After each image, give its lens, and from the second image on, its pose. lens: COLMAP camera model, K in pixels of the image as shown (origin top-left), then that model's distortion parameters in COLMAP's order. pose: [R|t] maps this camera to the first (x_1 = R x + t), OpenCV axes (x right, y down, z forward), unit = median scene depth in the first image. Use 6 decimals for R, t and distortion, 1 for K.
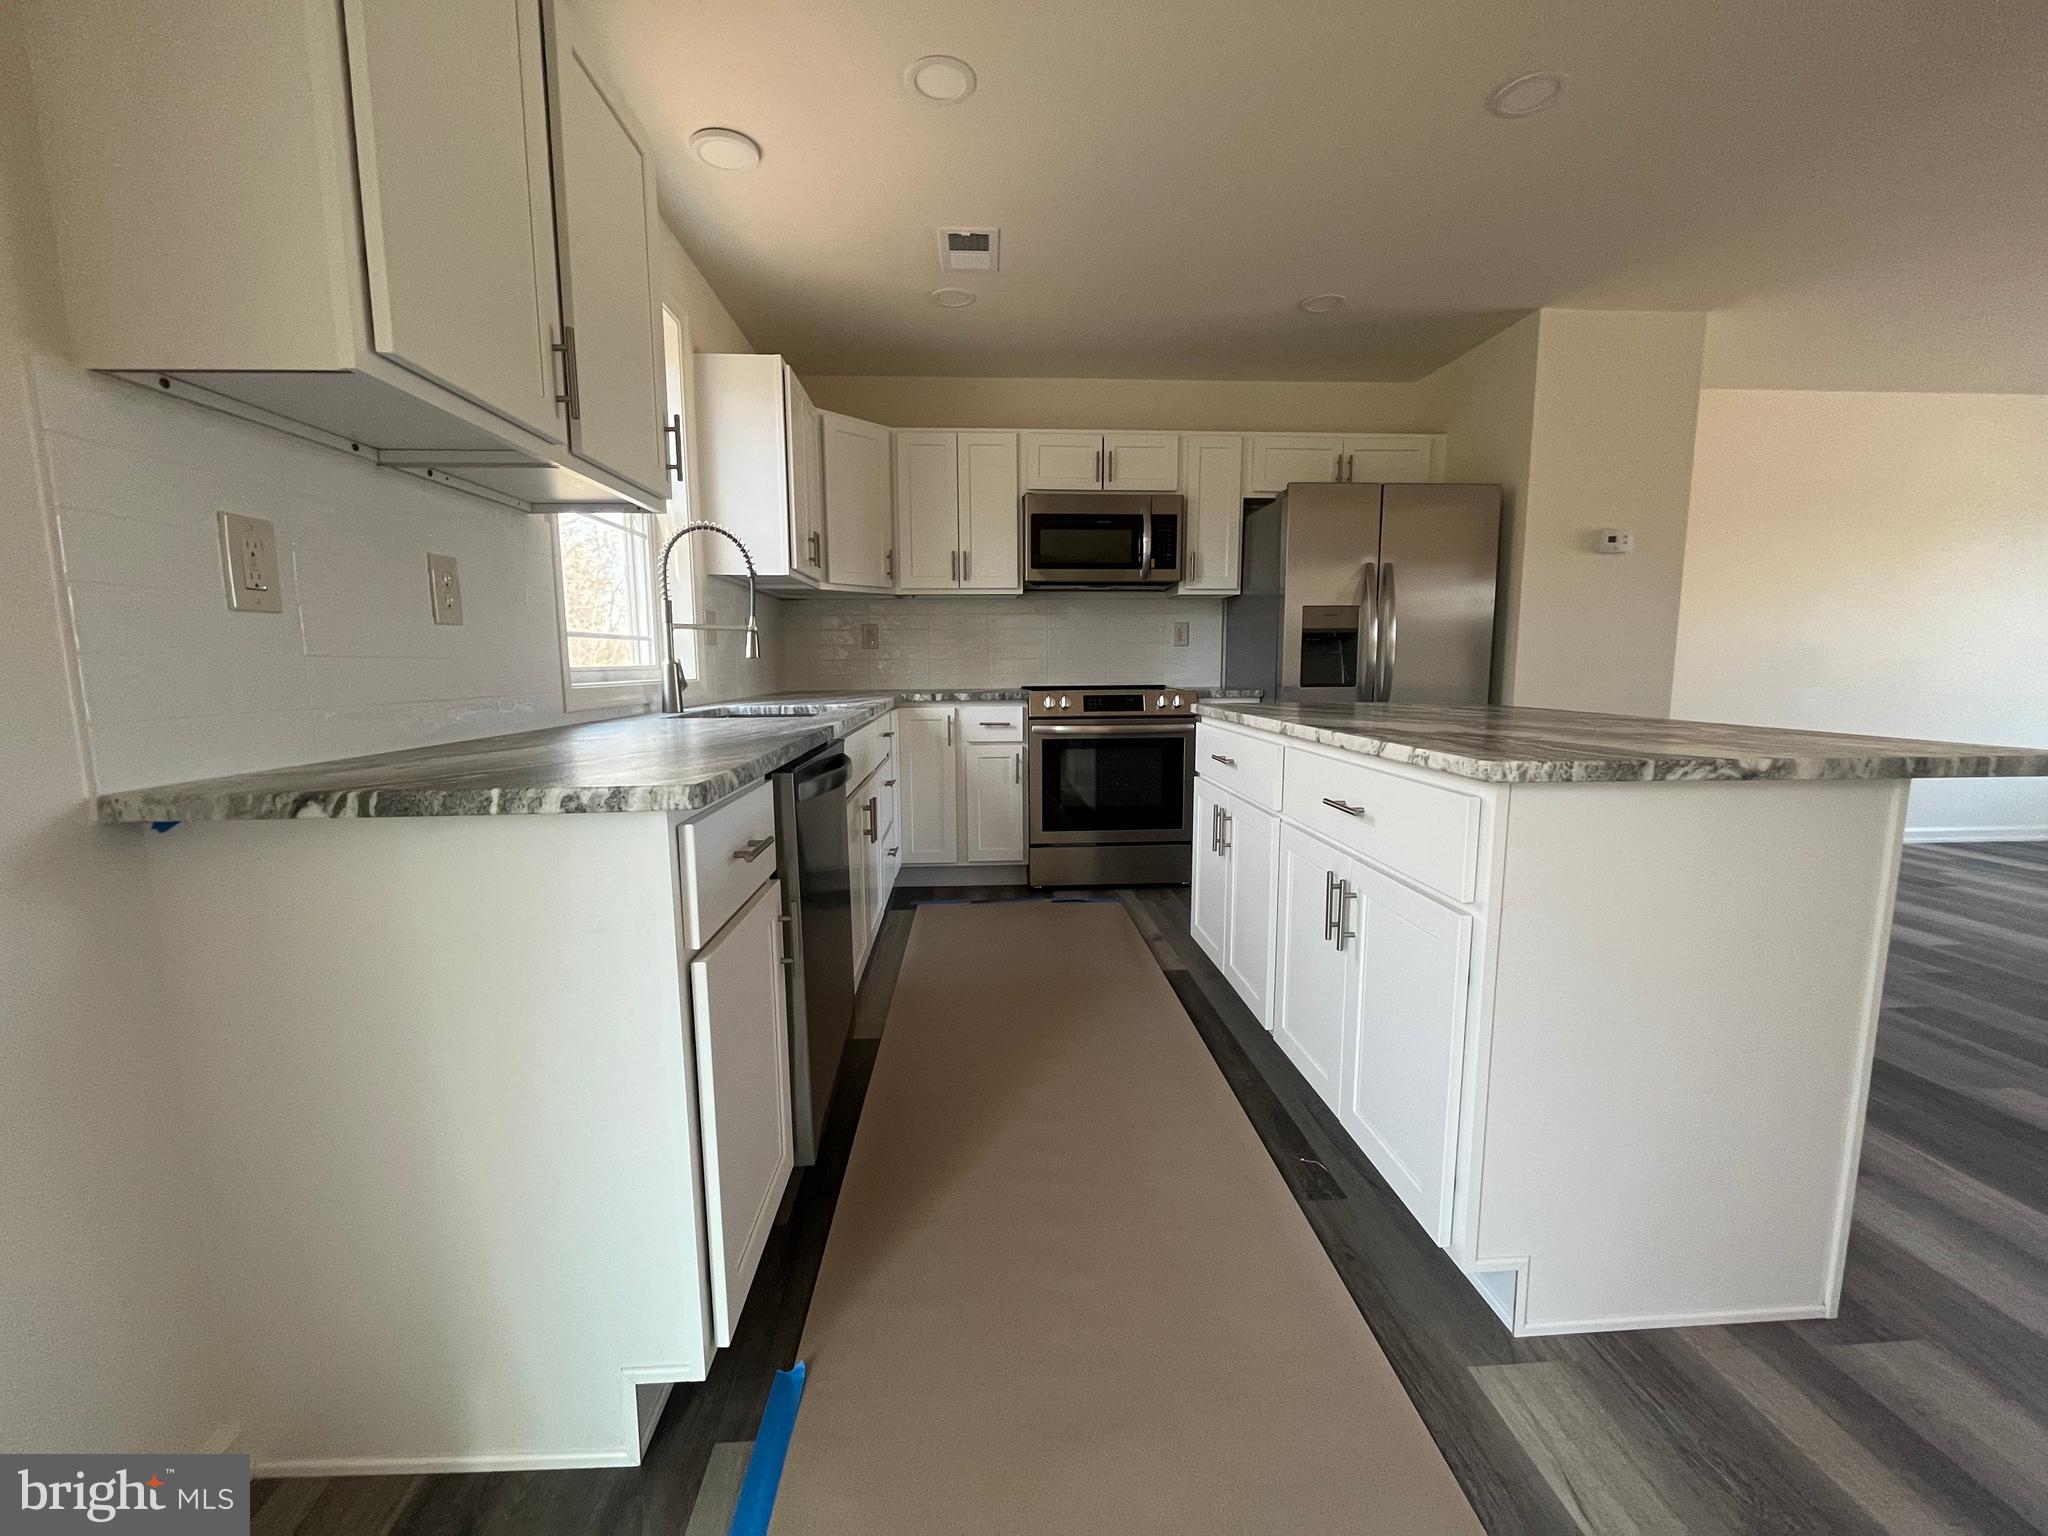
lens RADIAL K [[822.8, 0, 1015.3], [0, 822.8, 768.1], [0, 0, 1]] dist [-0.003973, -0.000533]
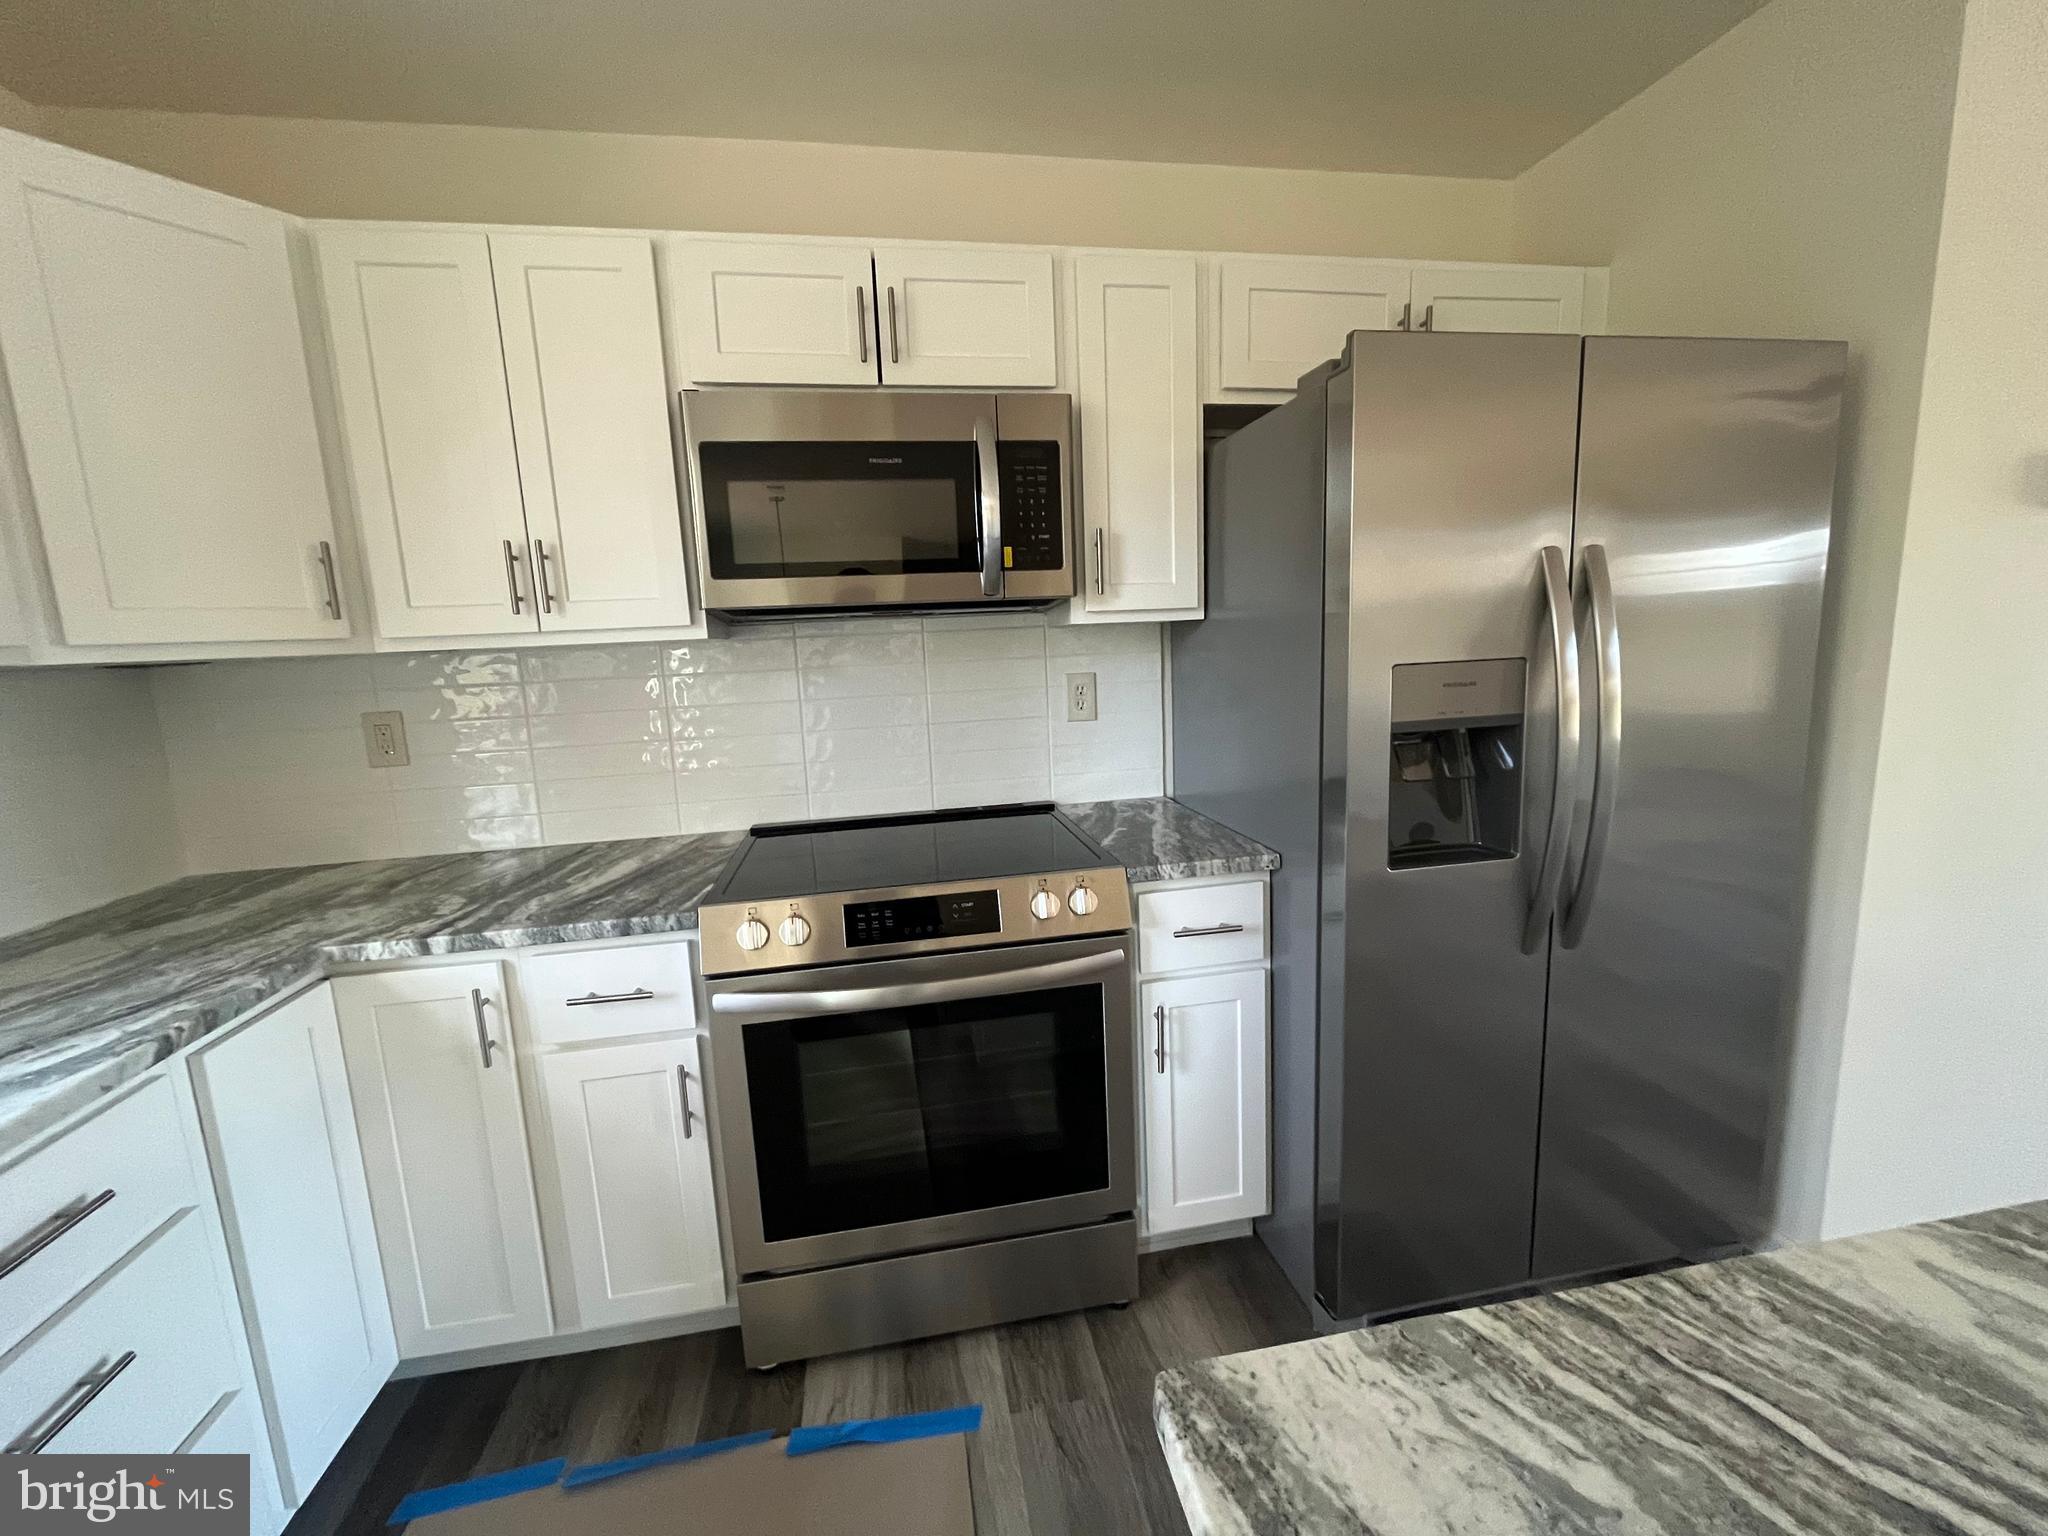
lens RADIAL K [[822.8, 0, 1016.2], [0, 822.8, 767.5], [0, 0, 1]] dist [-0.003973, -0.000533]
pose [[0.991826, -0.055847, 0.114723, 0.120756], [0.052997, 0.998209, 0.027743, -0.157696], [-0.116067, -0.021436, 0.993010, 0.595955]]
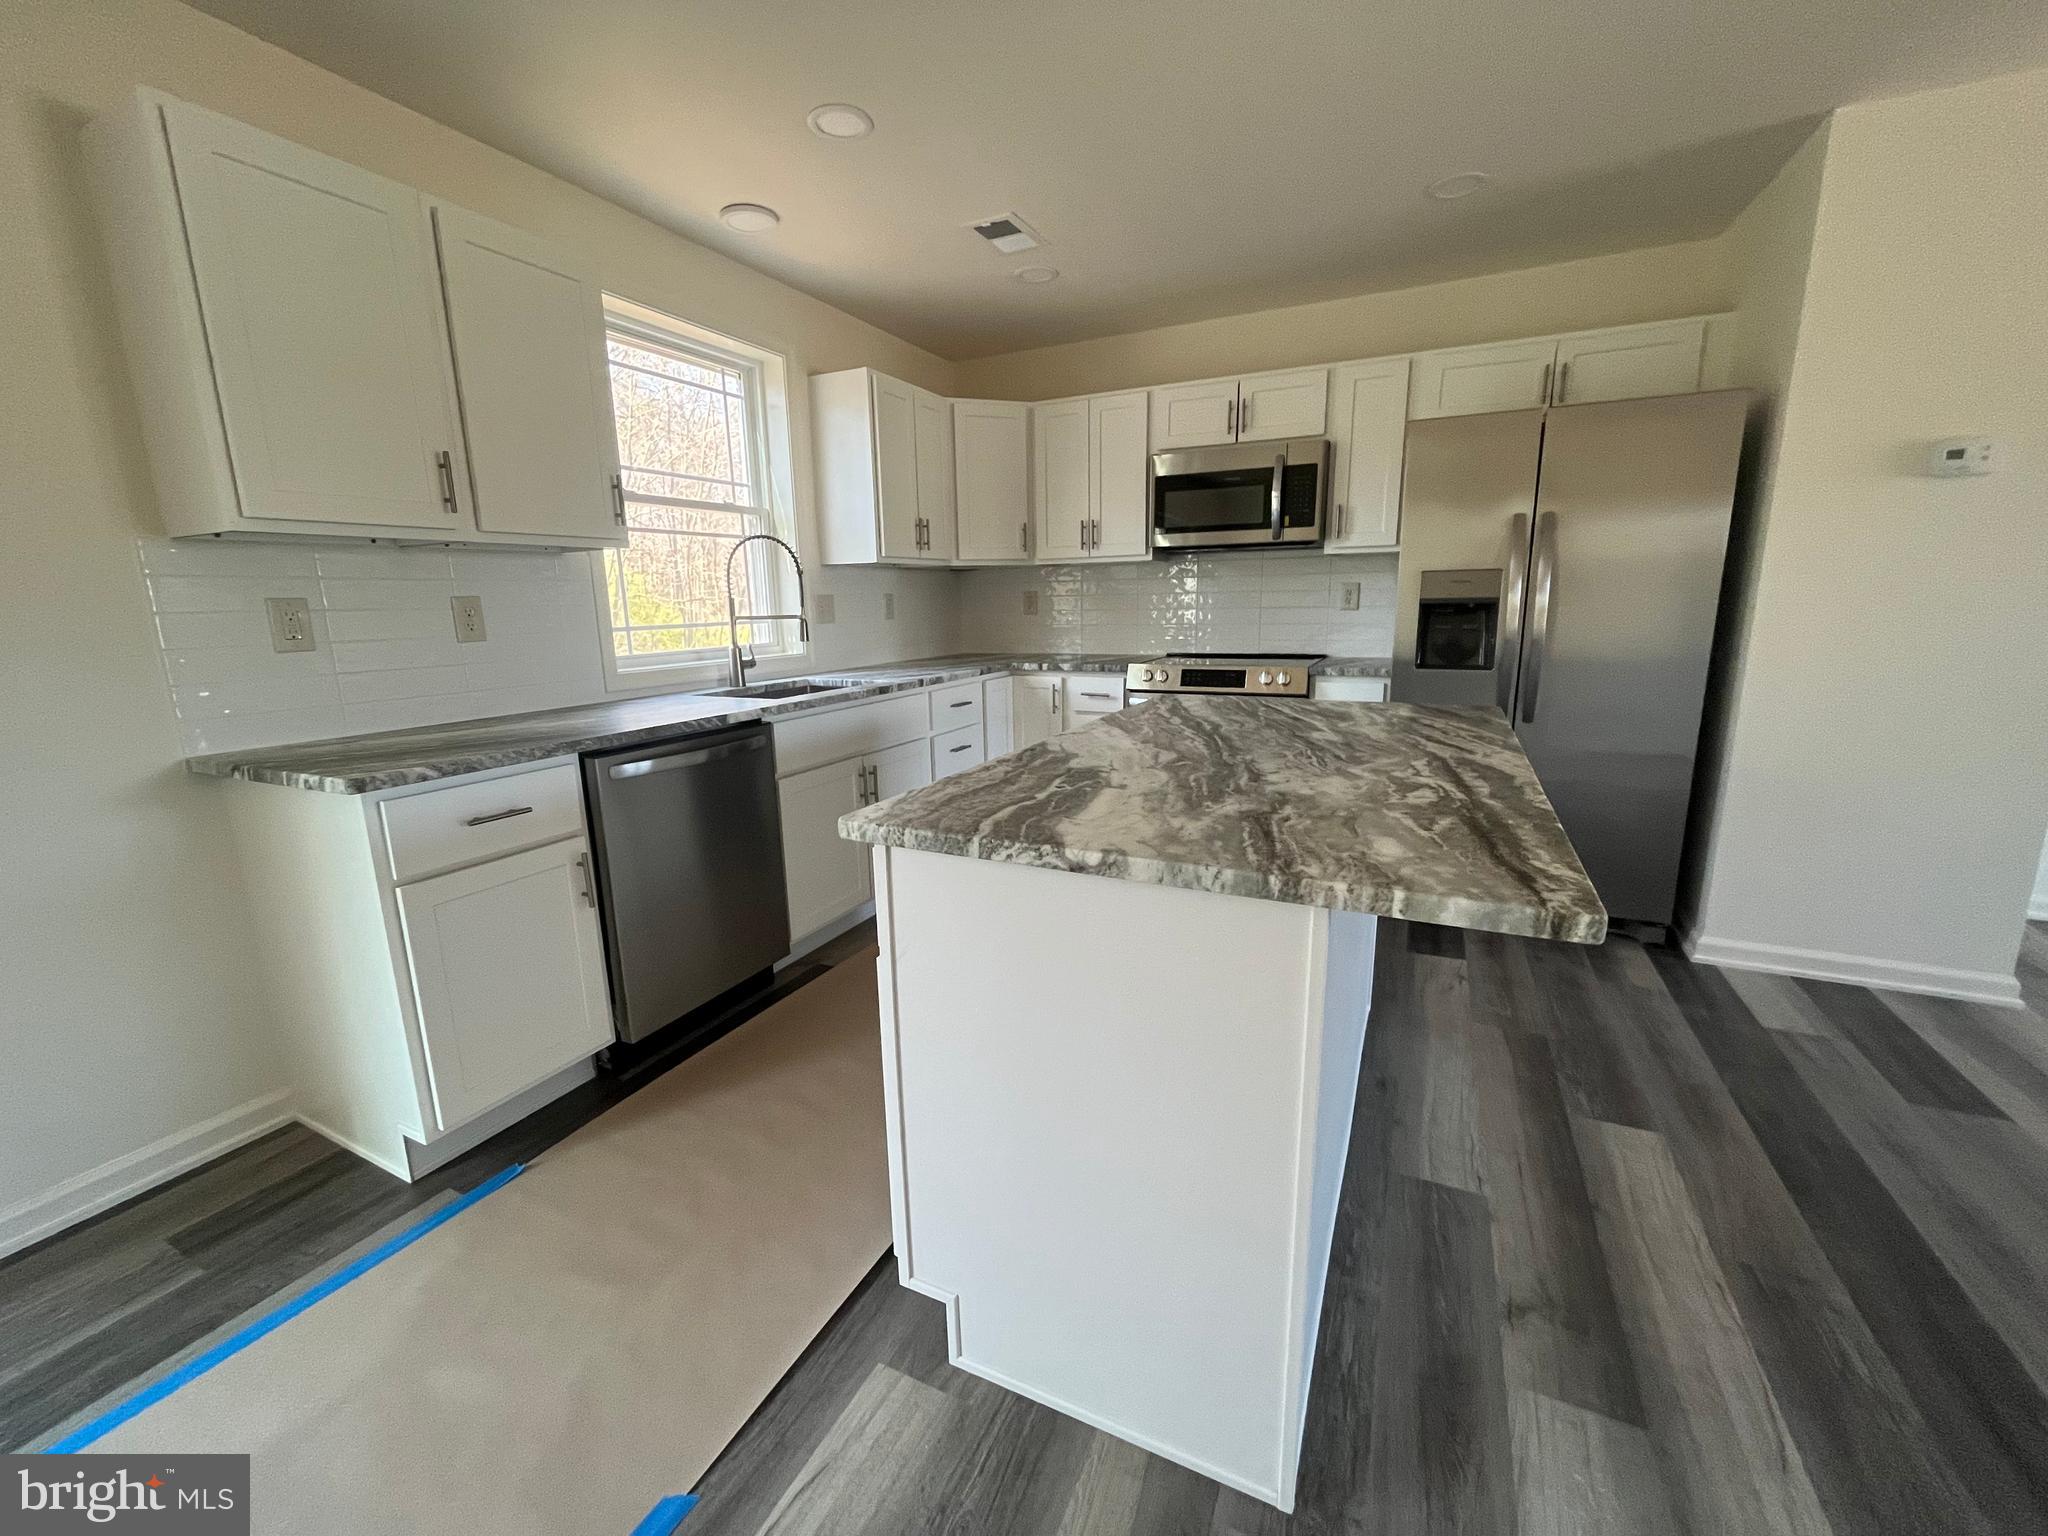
lens RADIAL K [[822.8, 0, 1014.3], [0, 822.8, 768.4], [0, 0, 1]] dist [-0.003973, -0.000533]
pose [[0.872223, 0.088501, -0.481035, 0.378698], [-0.048374, 0.994281, 0.095216, -0.054097], [0.486711, -0.059780, 0.871516, 0.060090]]
